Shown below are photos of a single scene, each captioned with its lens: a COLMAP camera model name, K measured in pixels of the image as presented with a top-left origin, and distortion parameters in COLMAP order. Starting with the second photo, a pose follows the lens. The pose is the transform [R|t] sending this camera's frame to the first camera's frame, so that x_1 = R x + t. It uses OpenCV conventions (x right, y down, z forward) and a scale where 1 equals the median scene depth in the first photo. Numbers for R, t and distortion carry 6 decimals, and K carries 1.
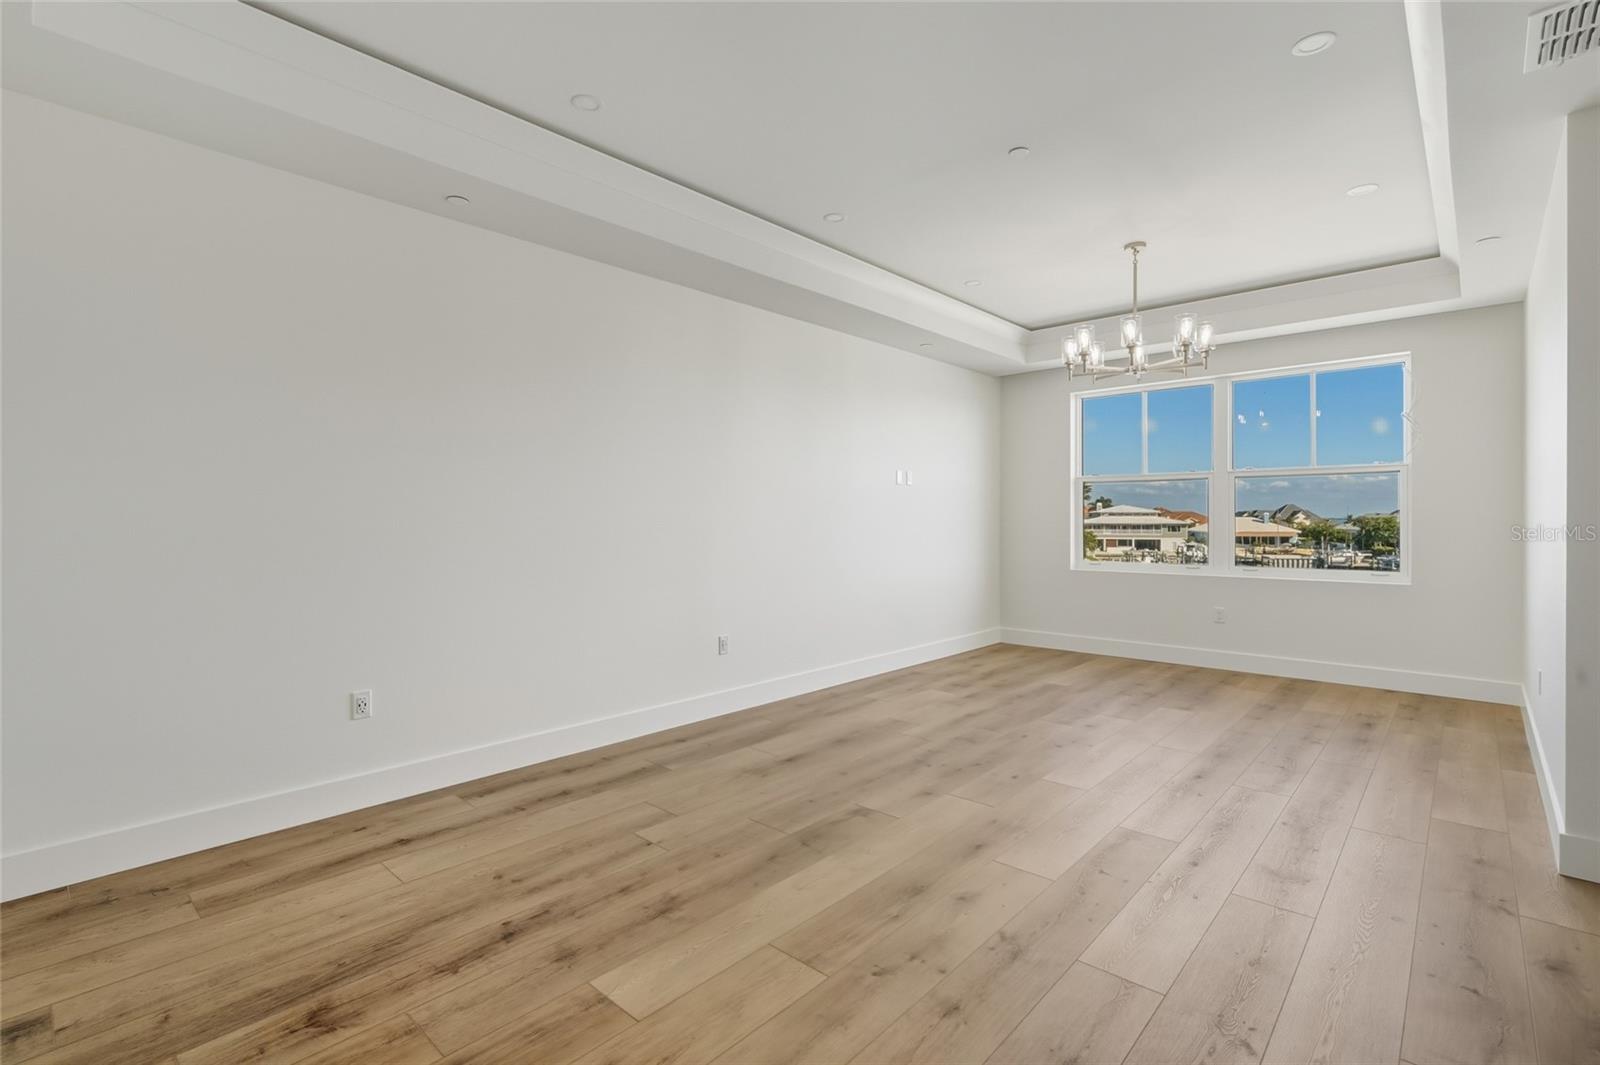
lens RADIAL K [[734.4, 0, 799.1], [0, 734.4, 525.8], [0, 0, 1]] dist [-0.004274, 0.000541]
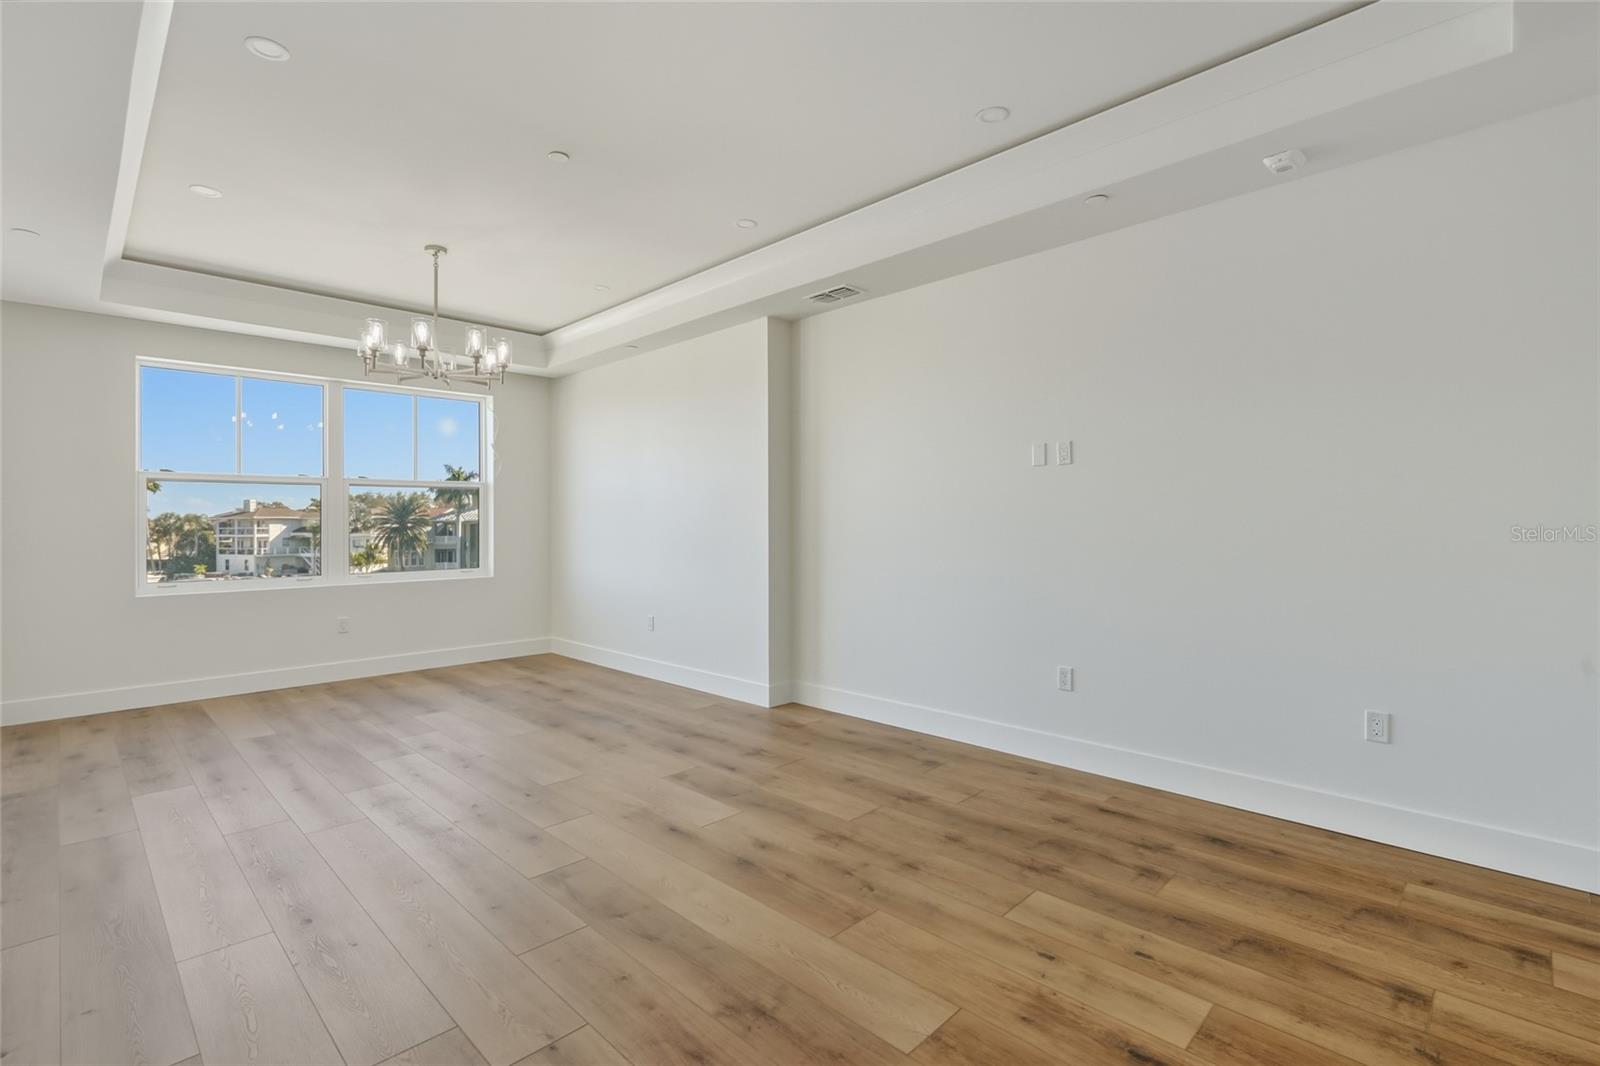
lens RADIAL K [[734.4, 0, 799.1], [0, 734.4, 526.3], [0, 0, 1]] dist [-0.004274, 0.000541]
pose [[0.041236, -0.002924, 0.999145, -0.738714], [0.015499, 0.999877, 0.002287, -0.005211], [-0.999029, 0.015391, 0.041276, 0.688970]]
